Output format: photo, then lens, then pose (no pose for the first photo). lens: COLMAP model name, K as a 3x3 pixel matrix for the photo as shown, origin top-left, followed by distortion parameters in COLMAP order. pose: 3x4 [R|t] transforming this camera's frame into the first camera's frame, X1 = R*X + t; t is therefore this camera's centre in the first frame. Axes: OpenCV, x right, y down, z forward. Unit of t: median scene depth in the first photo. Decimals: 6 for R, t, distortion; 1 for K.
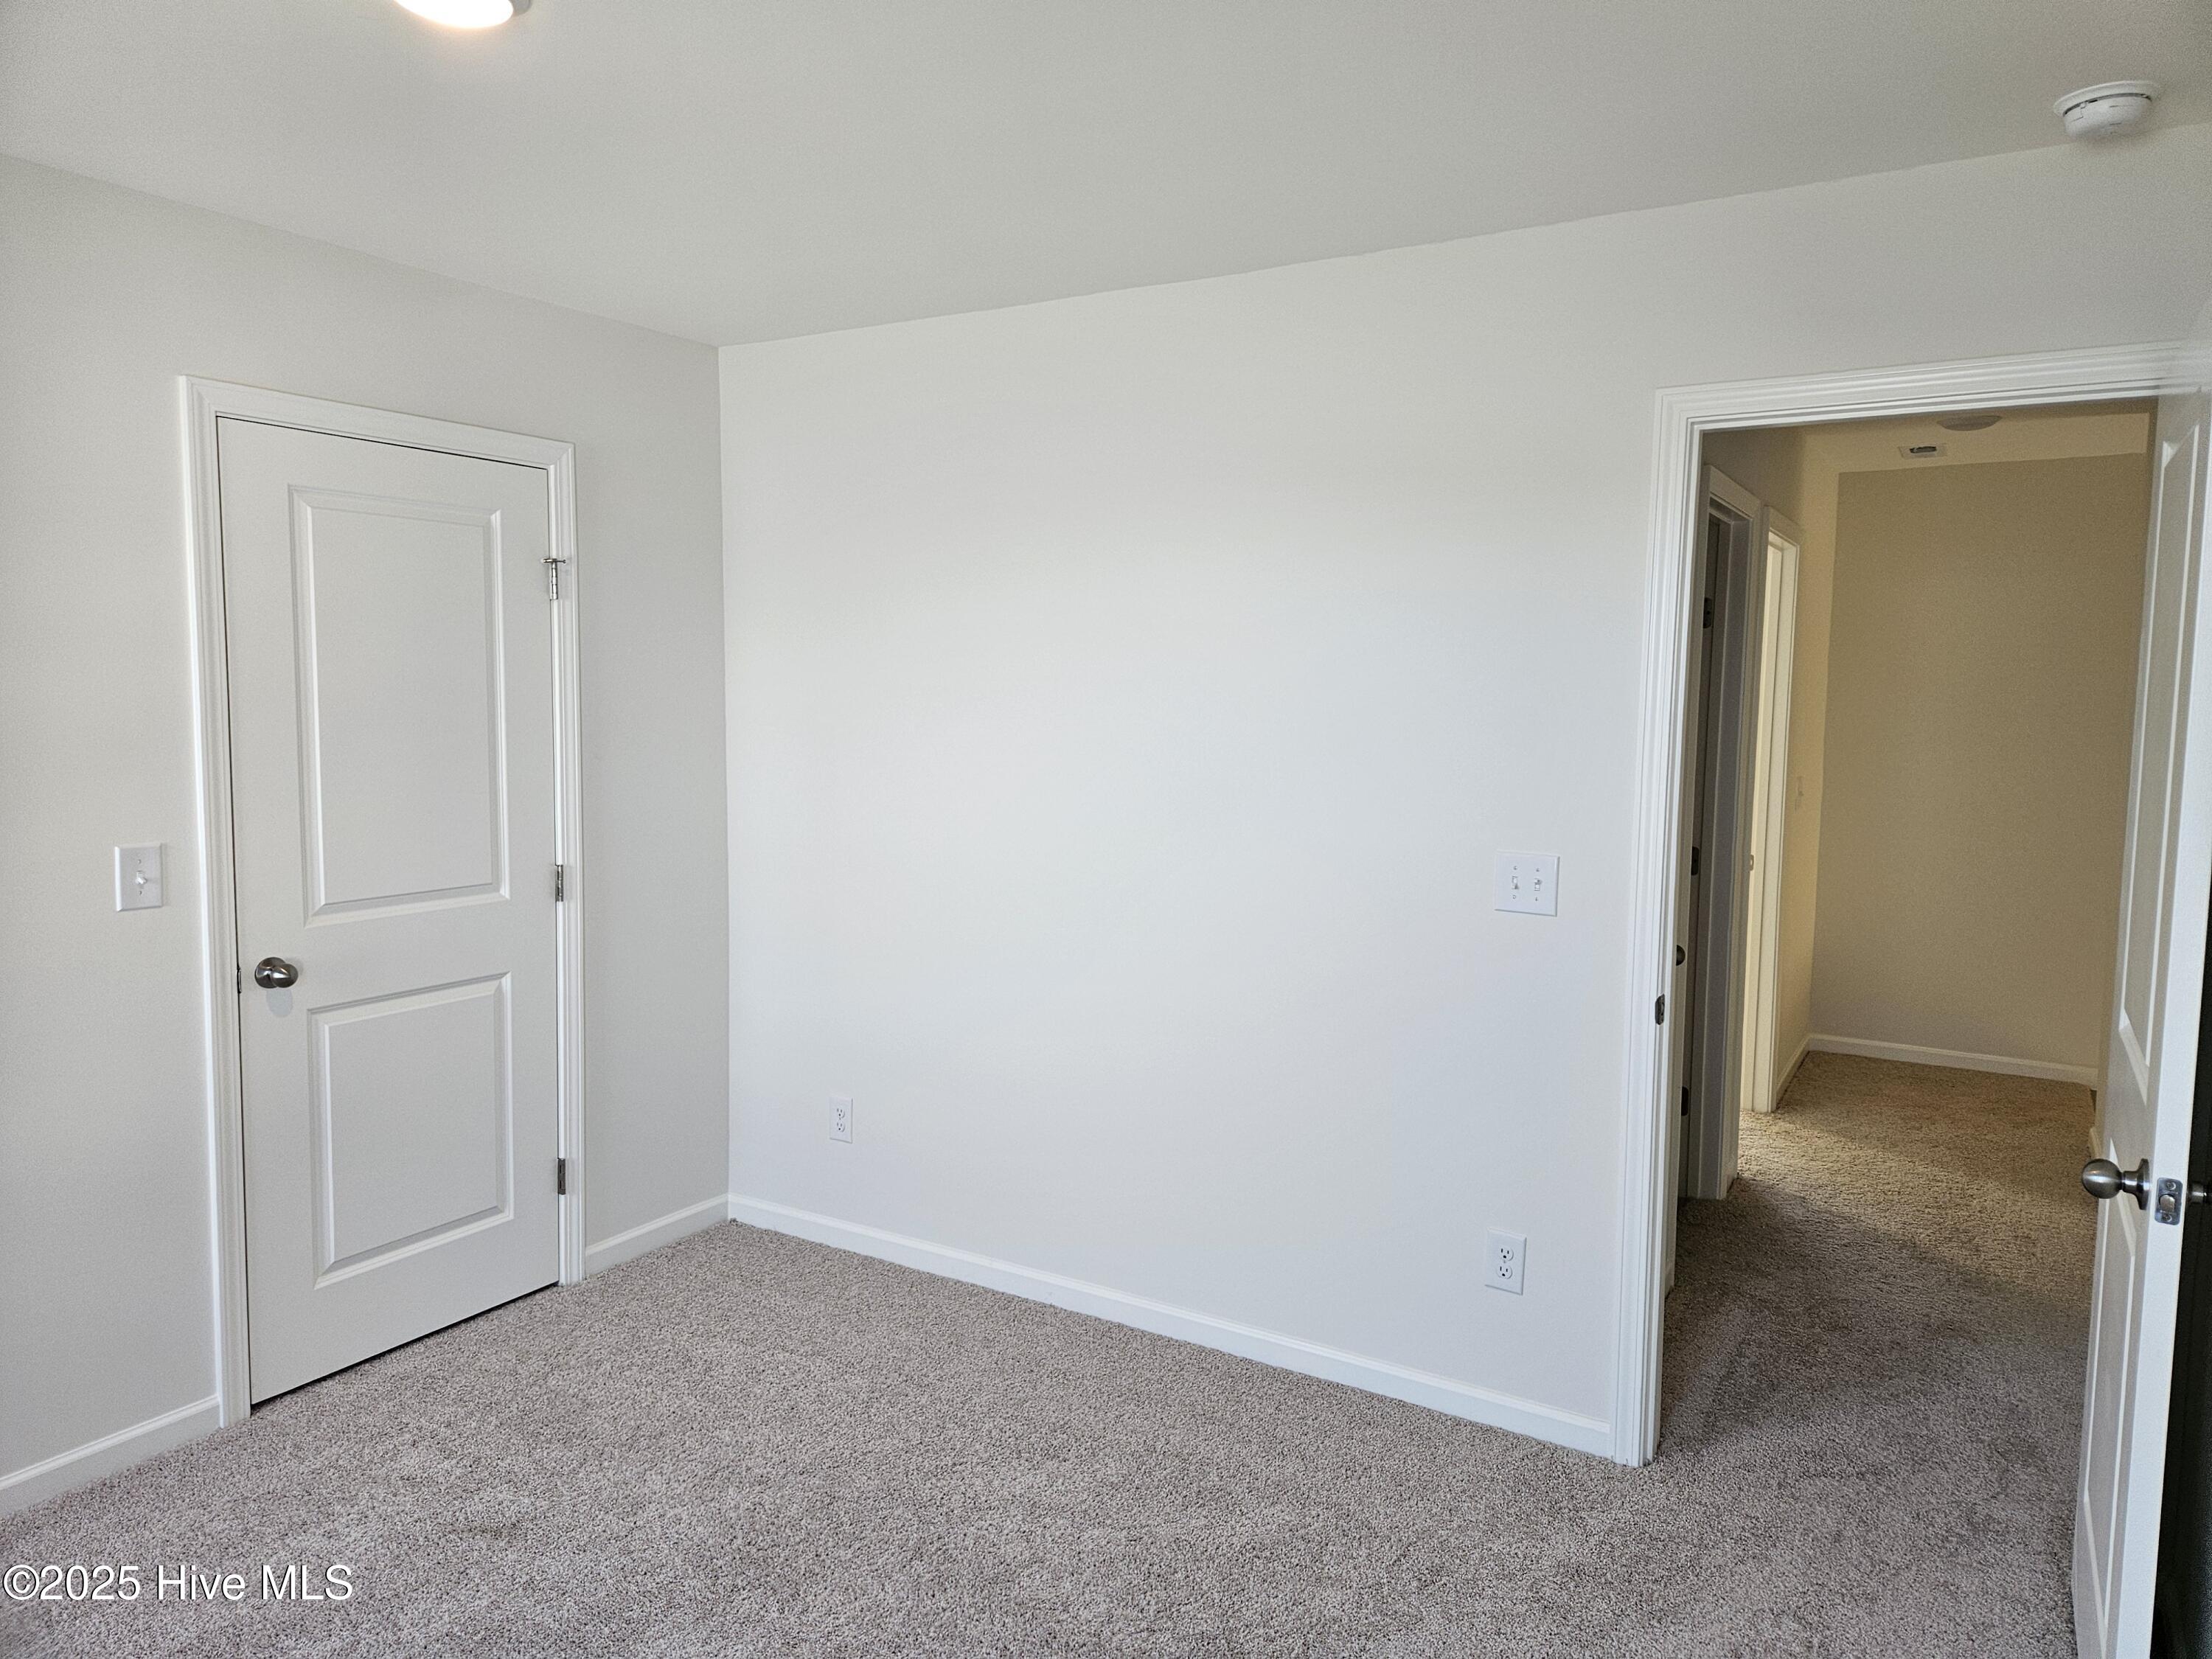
lens RADIAL K [[1493.9, 0, 1113.9], [0, 1493.9, 823.9], [0, 0, 1]] dist [0.076764, -0.065196]
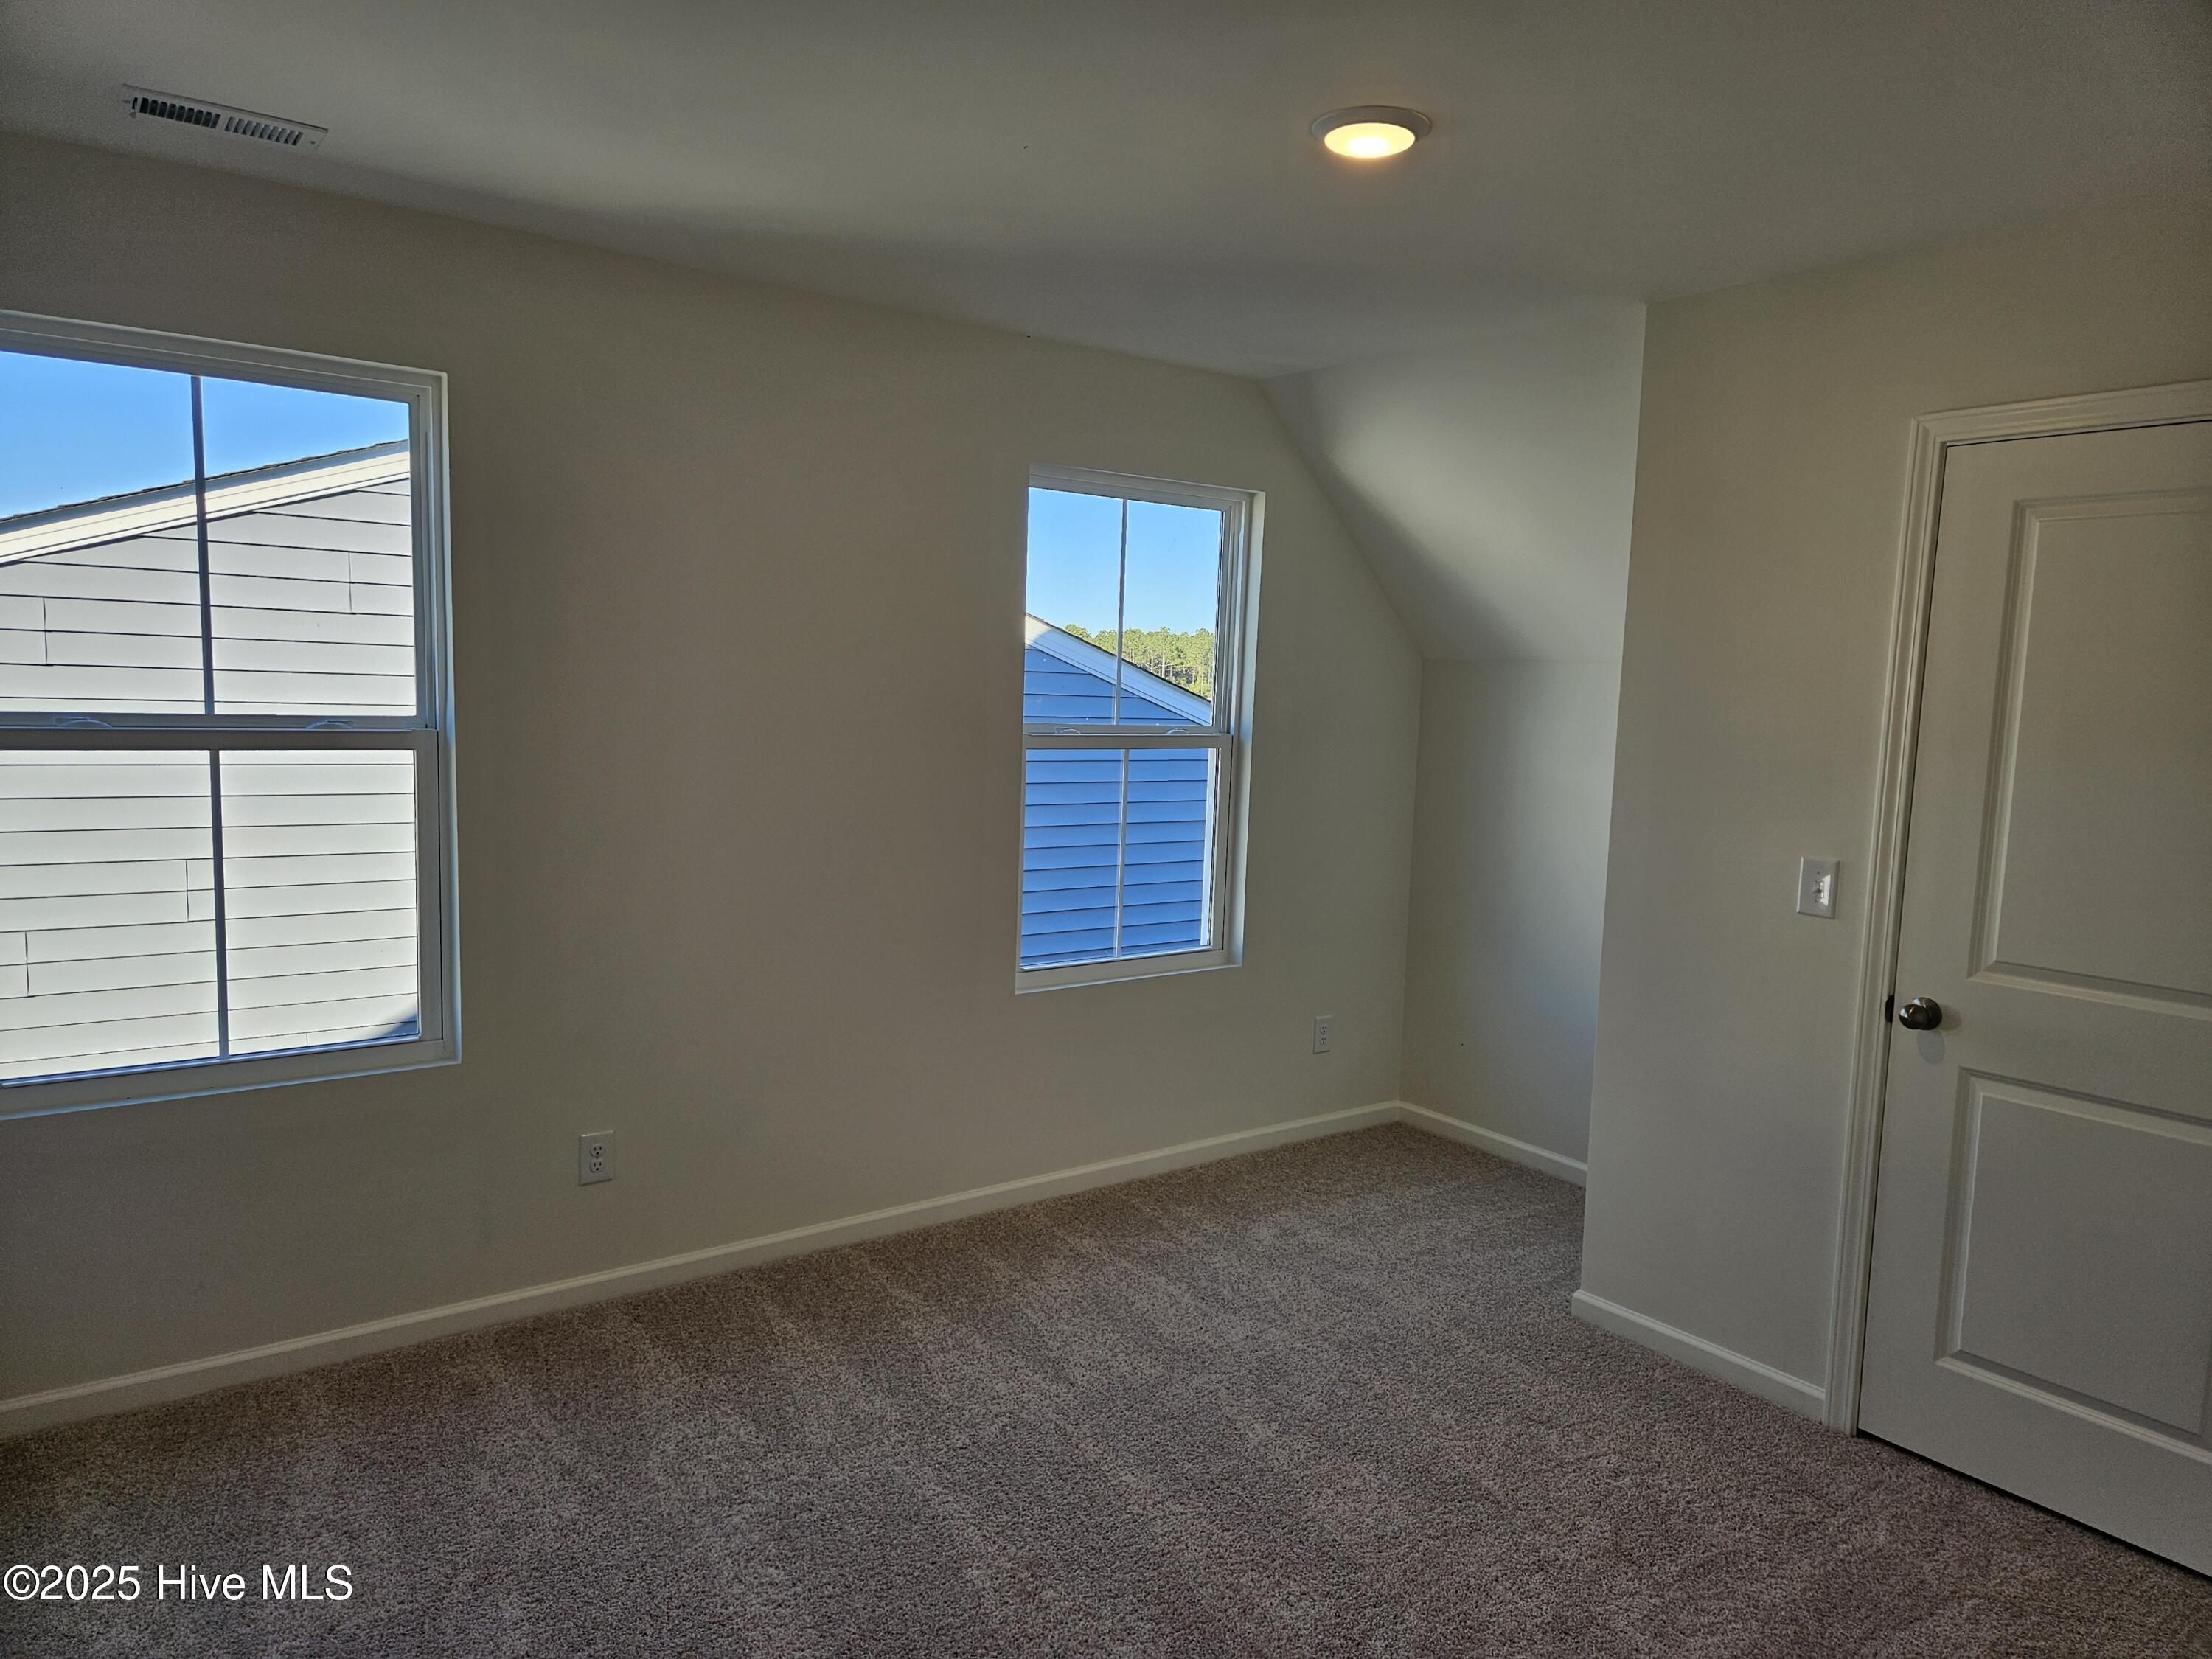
lens RADIAL K [[1493.9, 0, 1110.5], [0, 1493.9, 826.5], [0, 0, 1]] dist [0.076764, -0.065196]
pose [[-0.365989, 0.077964, -0.927347, 0.516873], [-0.117859, 0.984578, 0.129290, -0.082735], [0.923126, 0.156615, -0.351156, 0.832567]]
